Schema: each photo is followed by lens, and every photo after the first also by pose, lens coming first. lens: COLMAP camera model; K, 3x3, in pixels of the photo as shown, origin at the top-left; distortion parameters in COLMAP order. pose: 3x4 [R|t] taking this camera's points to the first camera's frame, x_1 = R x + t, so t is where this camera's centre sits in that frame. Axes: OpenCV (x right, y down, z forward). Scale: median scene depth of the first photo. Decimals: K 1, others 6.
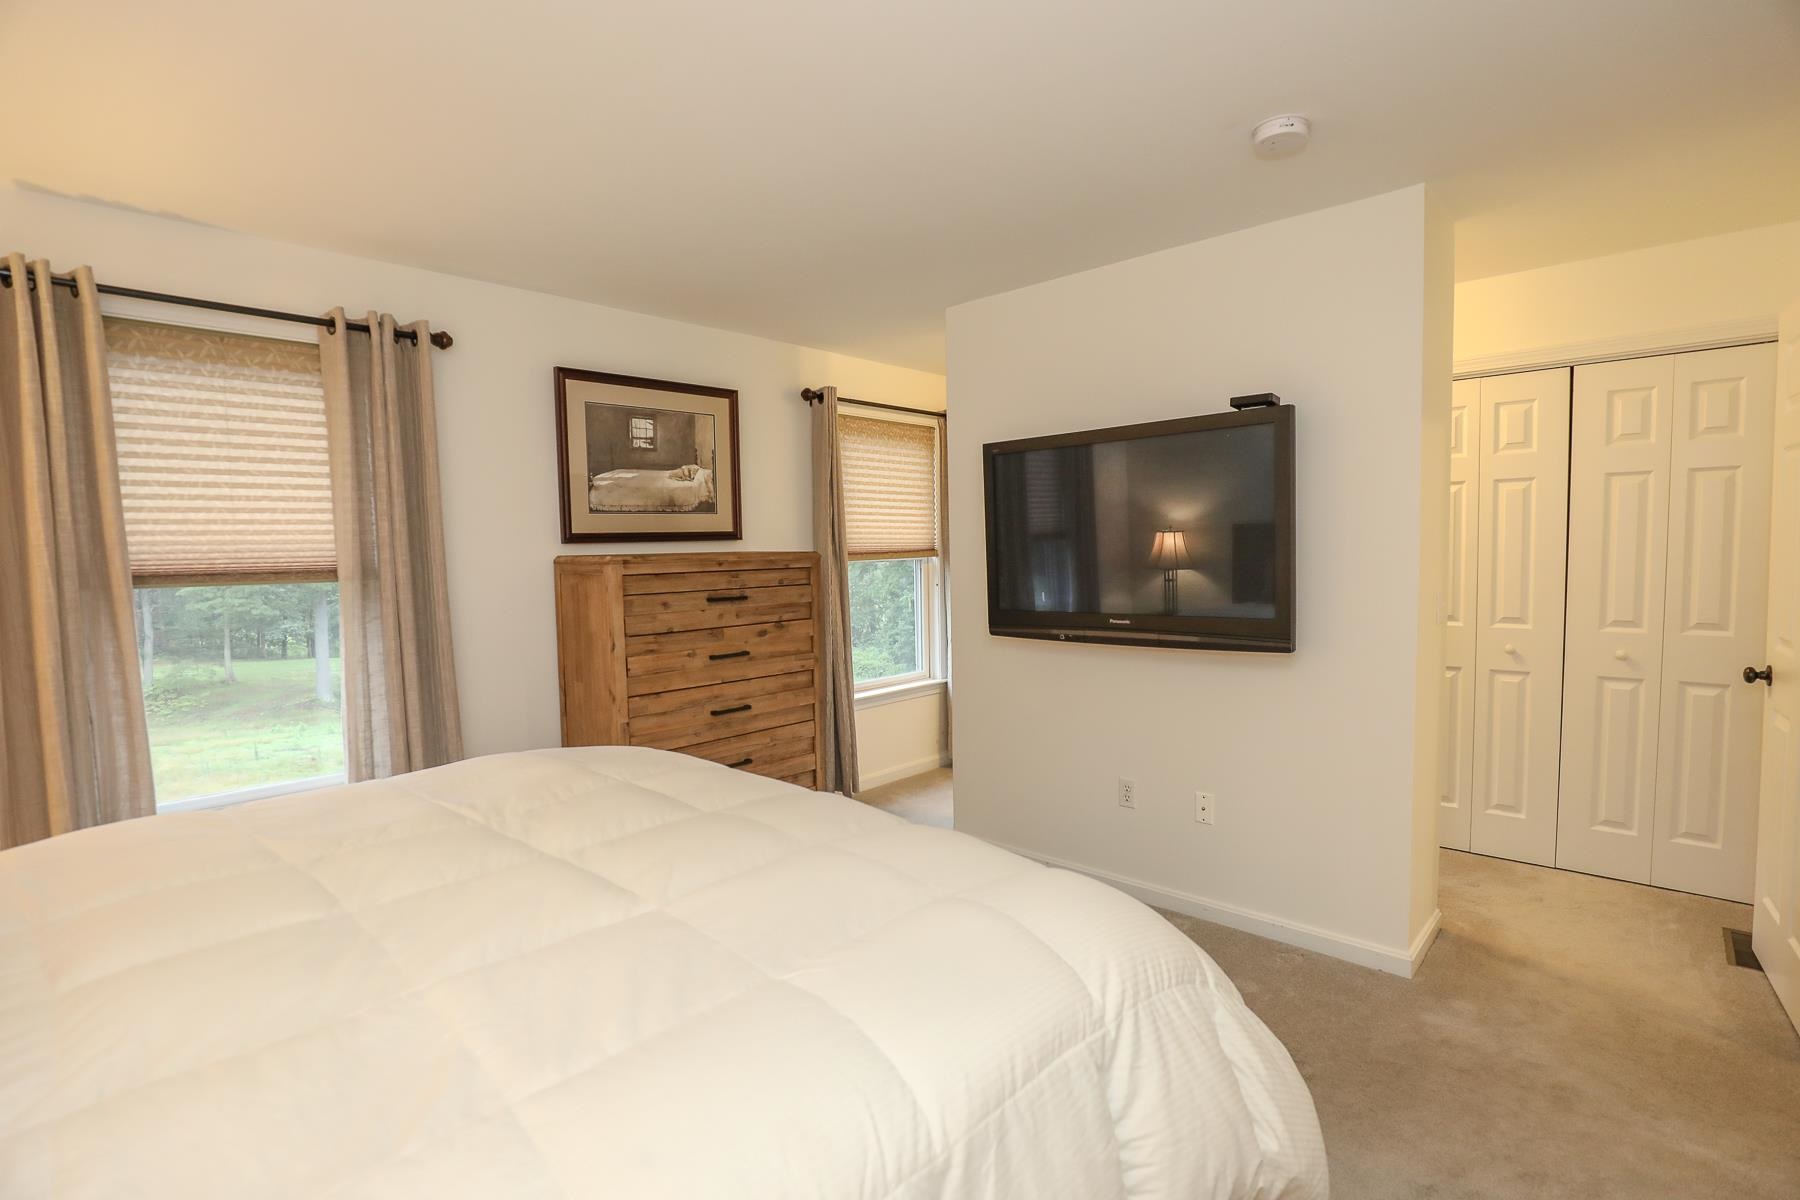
lens RADIAL K [[837.8, 0, 896.1], [0, 837.8, 603.8], [0, 0, 1]] dist [-0.019697, 0.000522]
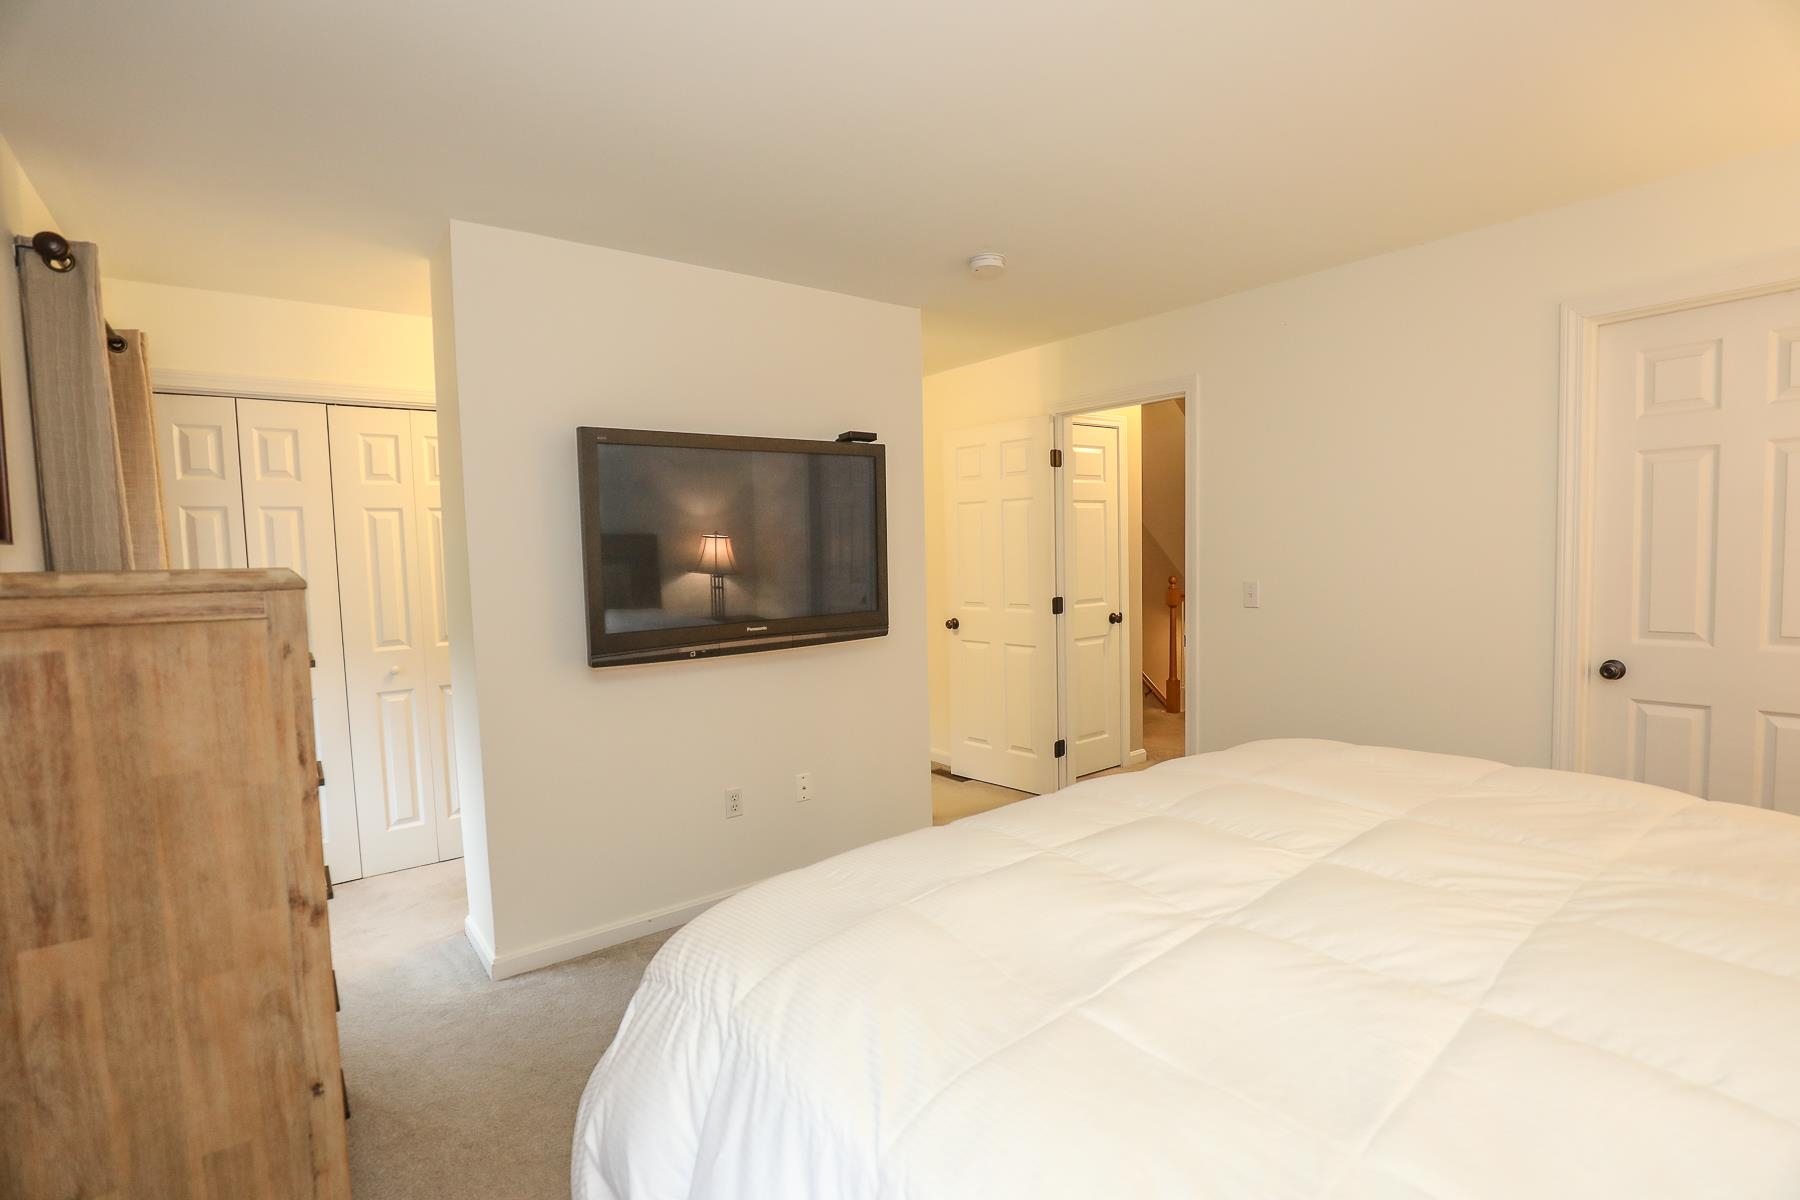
lens RADIAL K [[837.8, 0, 897.9], [0, 837.8, 605.4], [0, 0, 1]] dist [-0.019697, 0.000522]
pose [[0.163227, -0.047636, 0.985438, -0.693853], [0.088007, 0.995555, 0.033547, -0.025475], [-0.982656, 0.081249, 0.166693, 0.650568]]
